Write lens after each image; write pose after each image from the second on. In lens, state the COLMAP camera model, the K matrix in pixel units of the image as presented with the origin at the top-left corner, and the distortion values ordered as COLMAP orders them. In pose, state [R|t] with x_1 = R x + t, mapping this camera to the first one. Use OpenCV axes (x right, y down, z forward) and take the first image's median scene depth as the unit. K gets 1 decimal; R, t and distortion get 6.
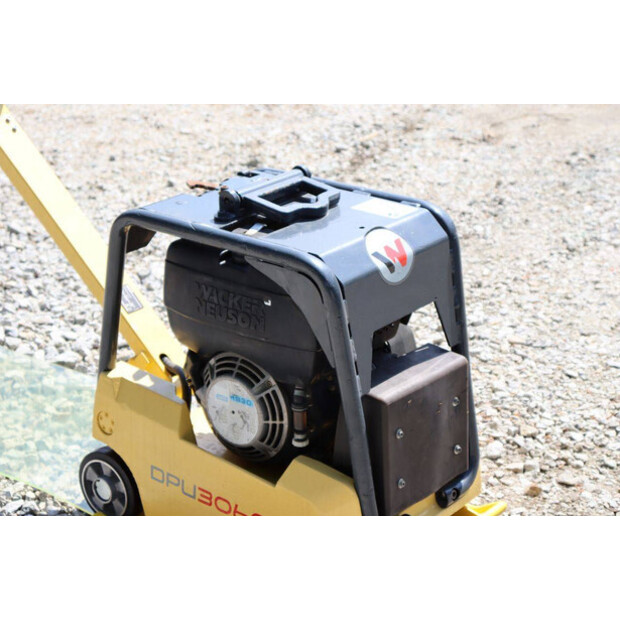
lens RADIAL K [[1560.6, 0, 309.7], [0, 1560.6, 326.0], [0, 0, 1]] dist [0.512146, 0.000000]
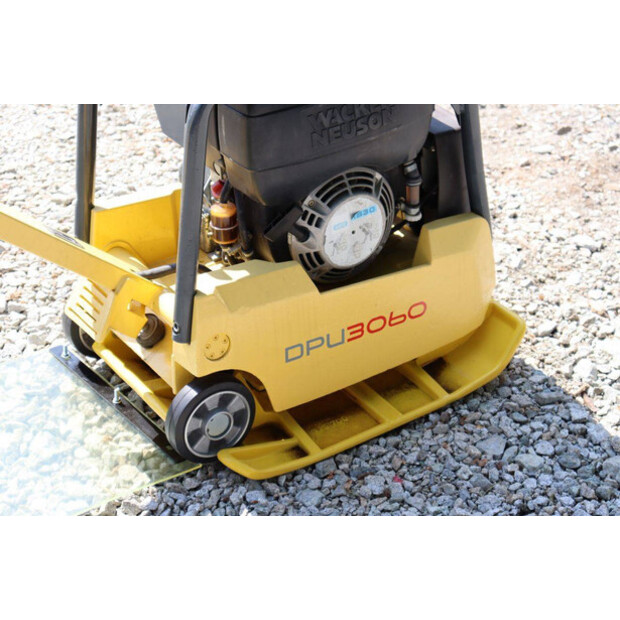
lens RADIAL K [[1560.6, 0, 316.3], [0, 1560.6, 316.2], [0, 0, 1]] dist [0.512146, 0.000000]
pose [[0.299993, -0.511104, 0.805467, -0.800352], [0.397745, 0.834478, 0.381374, -0.257075], [-0.867066, 0.205961, 0.453626, 0.586282]]
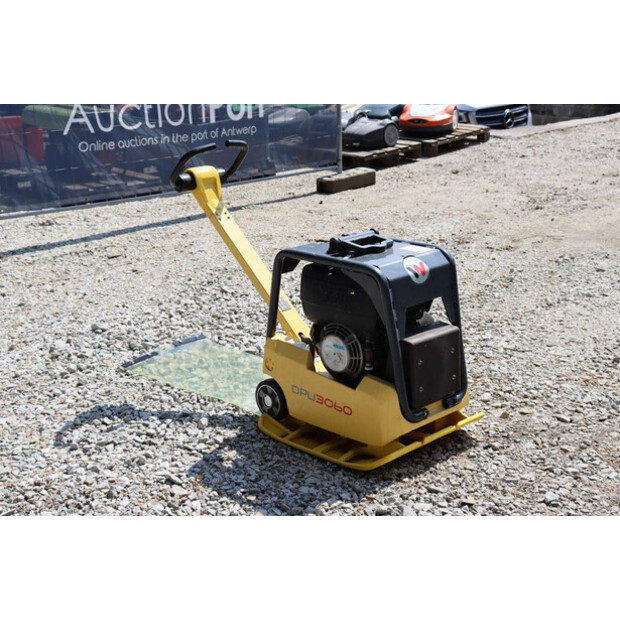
lens RADIAL K [[1102.6, 0, 300.0], [0, 1102.6, 302.9], [0, 0, 1]] dist [0.206972, 0.000000]
pose [[0.993685, 0.013011, -0.111447, 0.056087], [-0.024241, 0.994691, -0.100013, 0.124237], [0.109554, 0.102083, 0.988725, -0.329560]]
